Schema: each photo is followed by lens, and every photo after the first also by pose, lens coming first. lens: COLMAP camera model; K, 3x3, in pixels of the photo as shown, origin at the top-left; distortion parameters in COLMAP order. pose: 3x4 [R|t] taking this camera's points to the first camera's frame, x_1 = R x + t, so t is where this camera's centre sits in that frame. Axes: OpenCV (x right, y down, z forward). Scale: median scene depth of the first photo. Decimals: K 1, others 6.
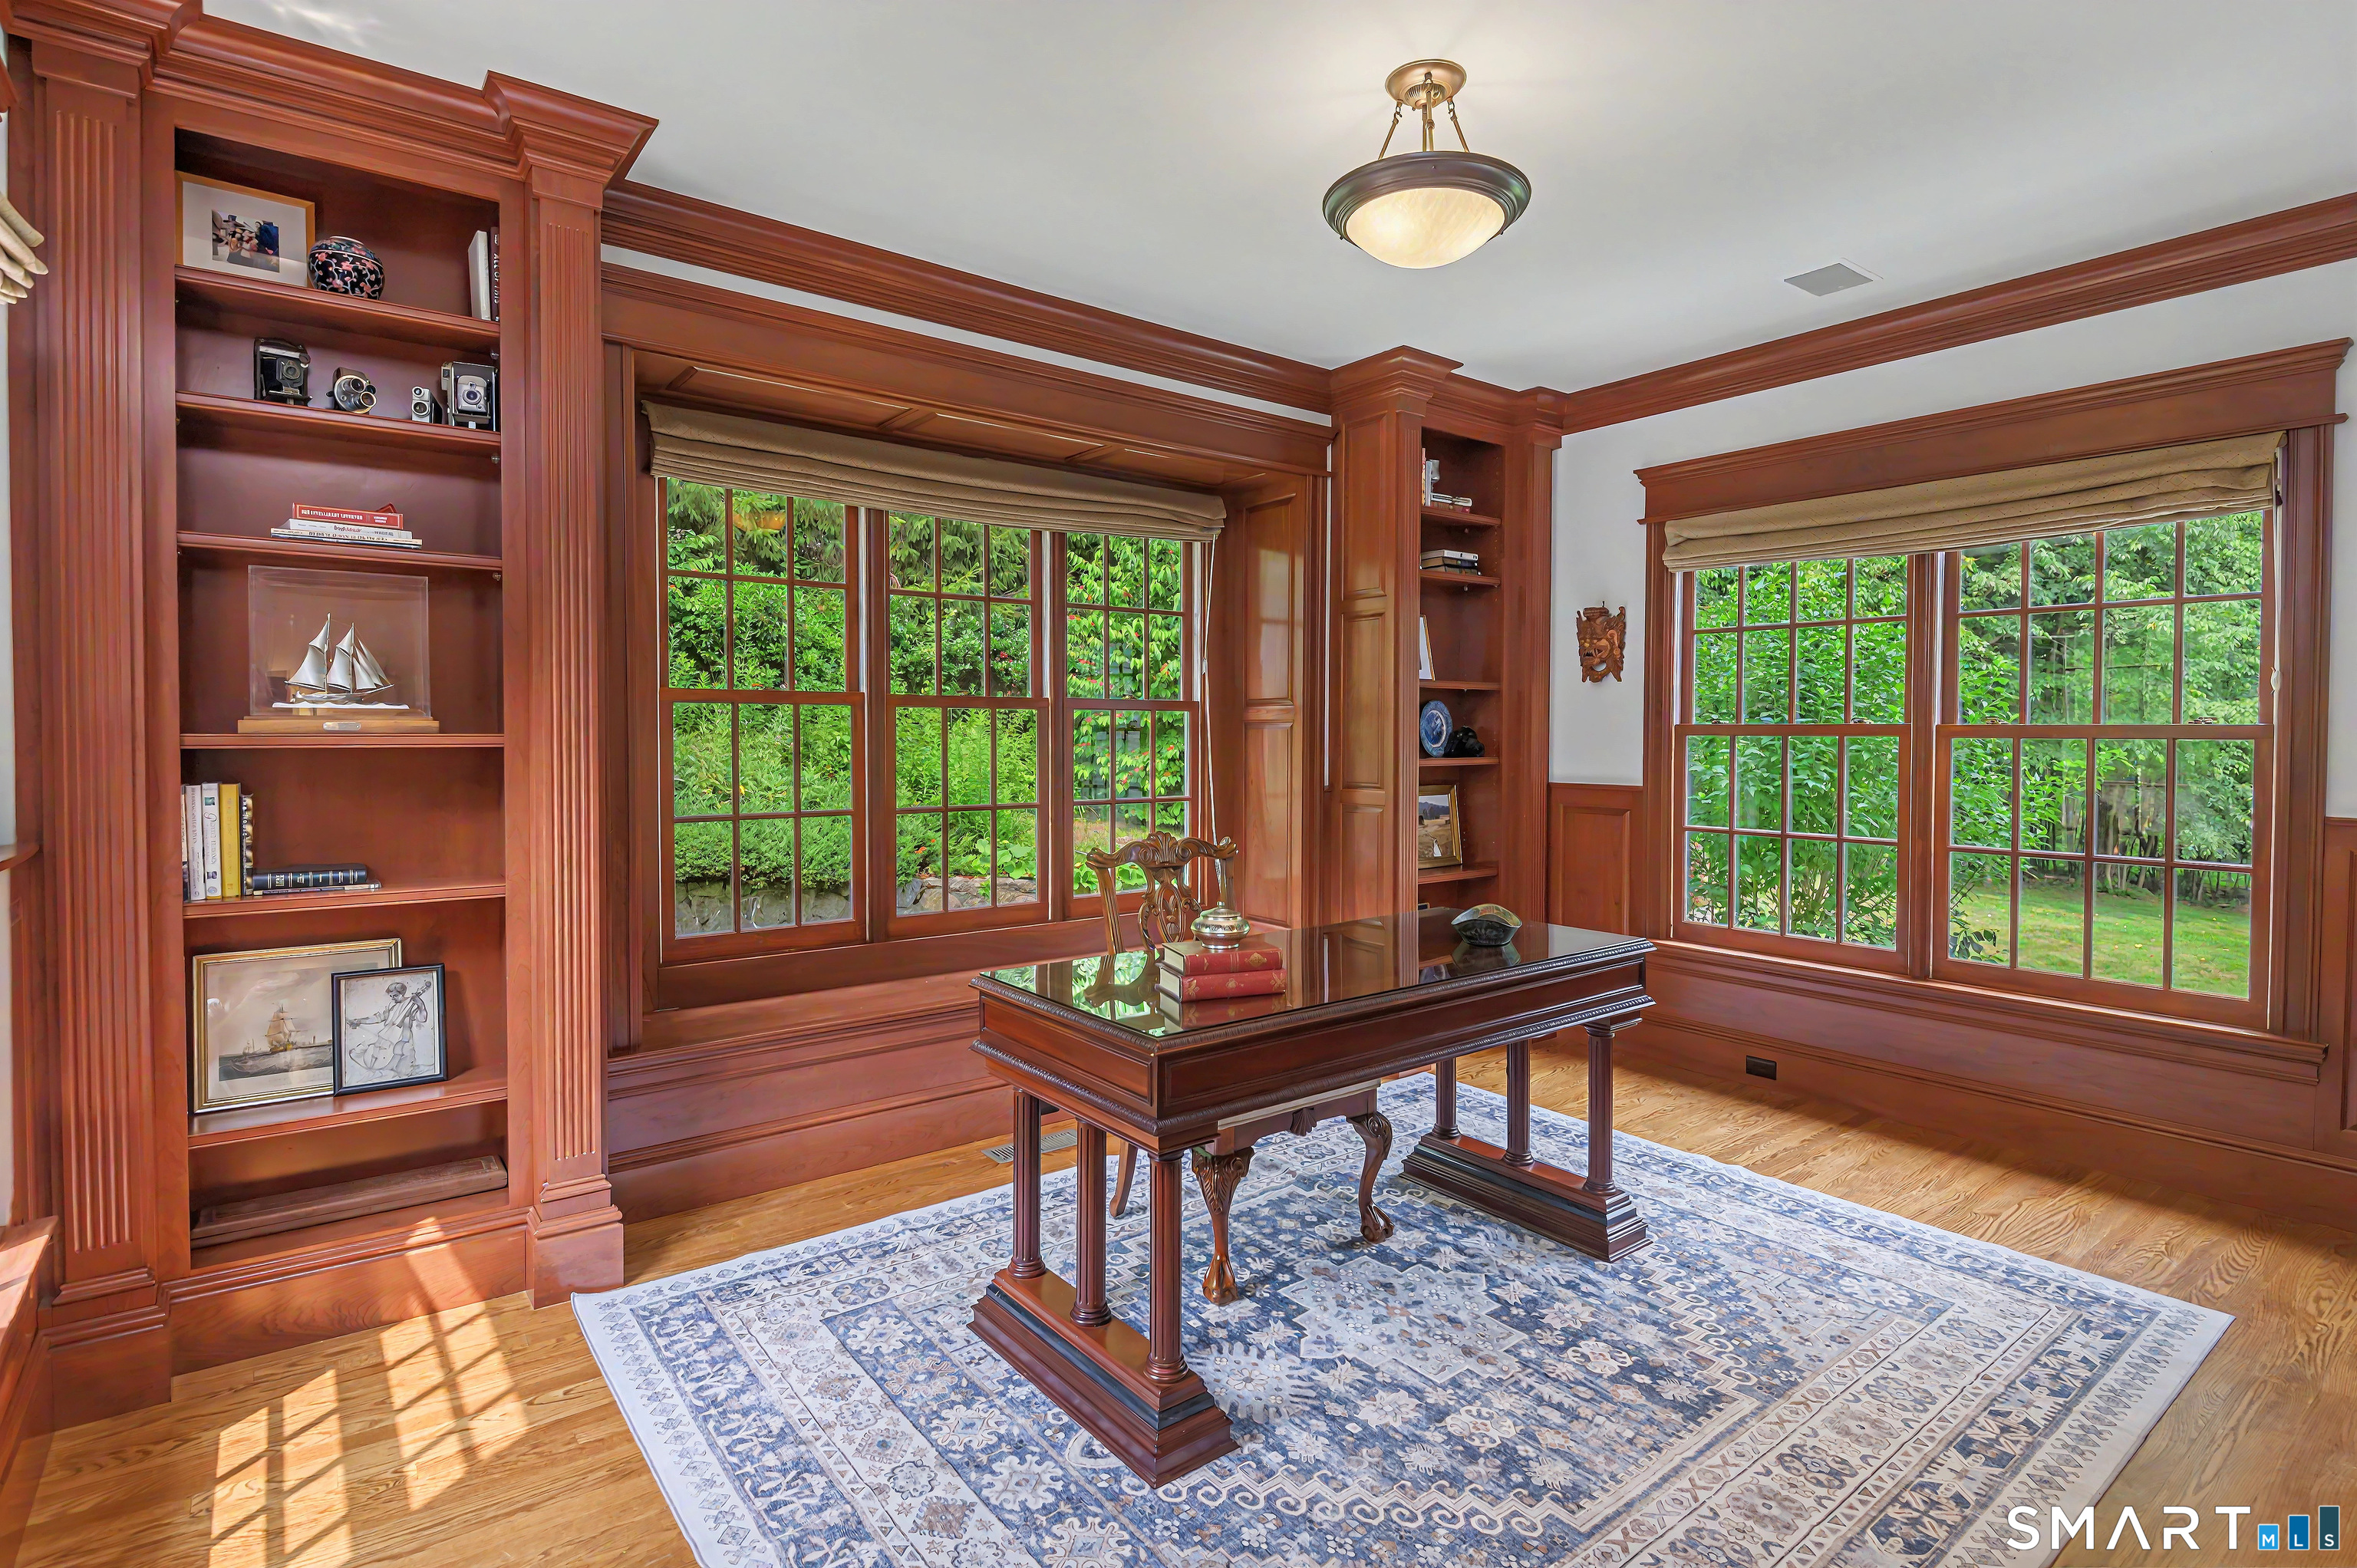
lens RADIAL K [[1086.8, 0, 1180.9], [0, 1086.8, 767.6], [0, 0, 1]] dist [-0.011299, -0.002050]
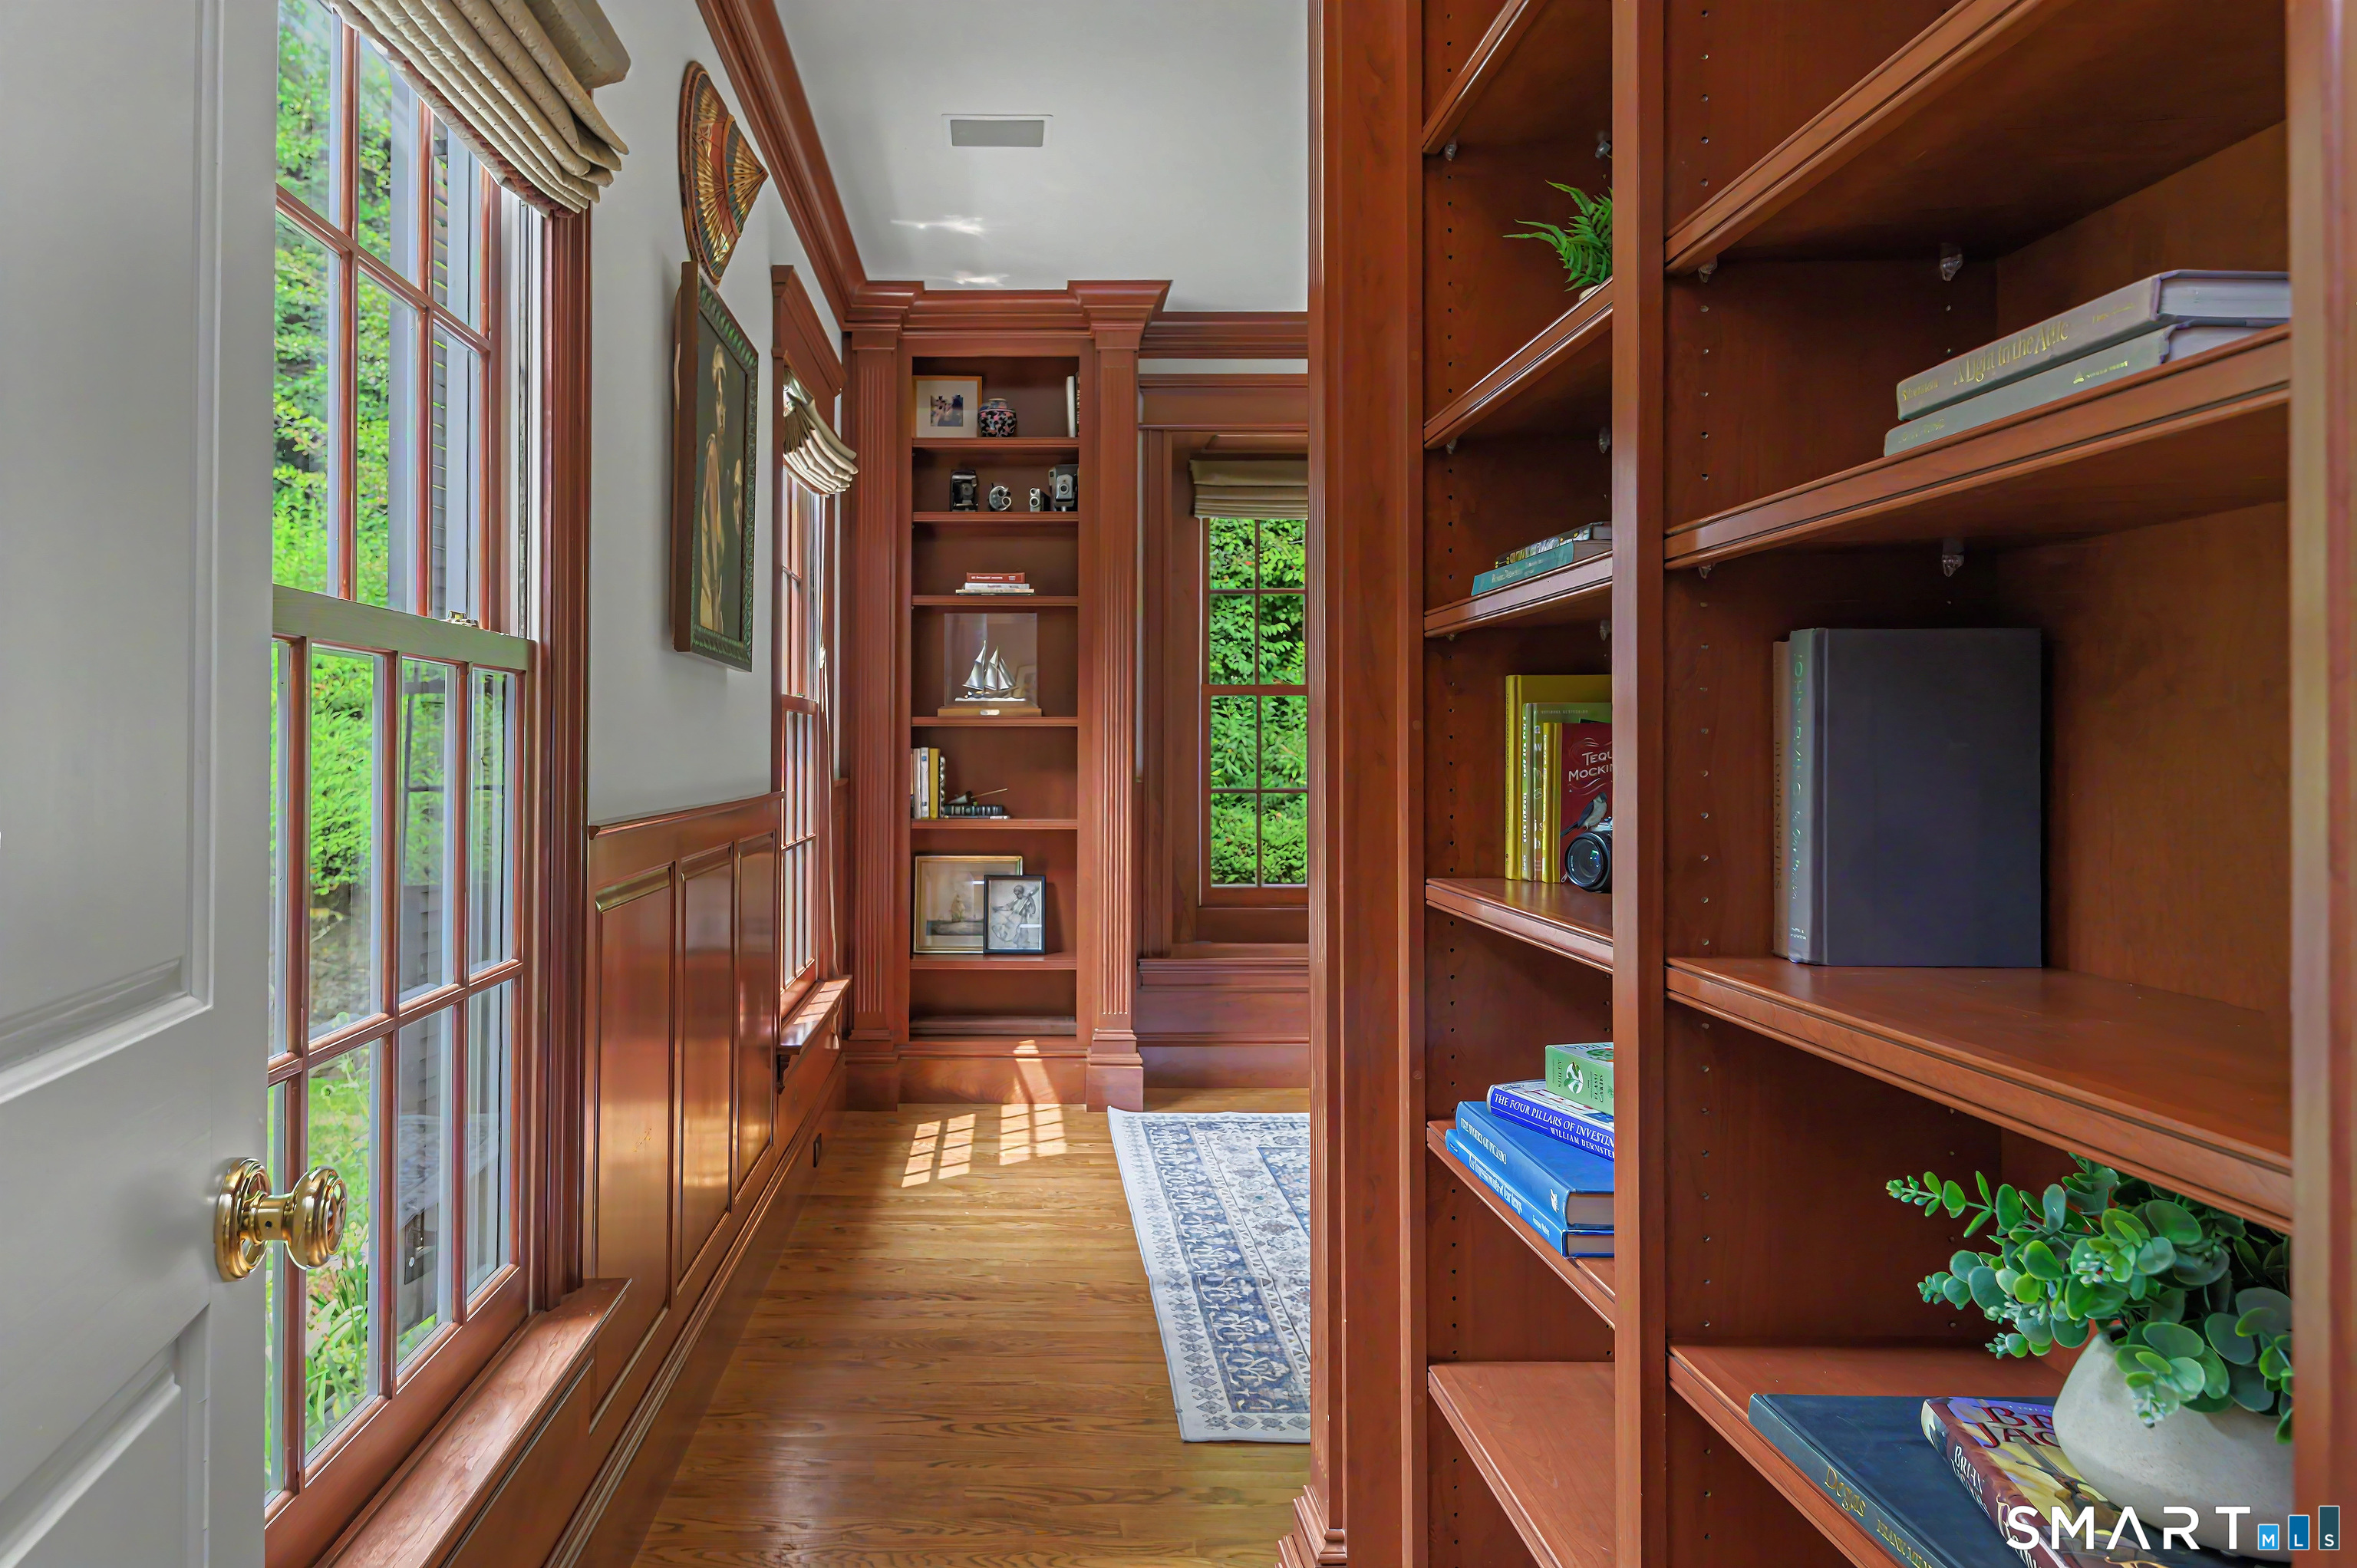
lens RADIAL K [[1642.8, 0, 1175.8], [0, 1642.8, 777.7], [0, 0, 1]] dist [0.002378, 0.000089]
pose [[0.821900, 0.003893, -0.569619, 0.785934], [-0.015017, 0.999777, -0.014835, 0.085940], [0.569434, 0.020747, 0.821775, -0.787384]]
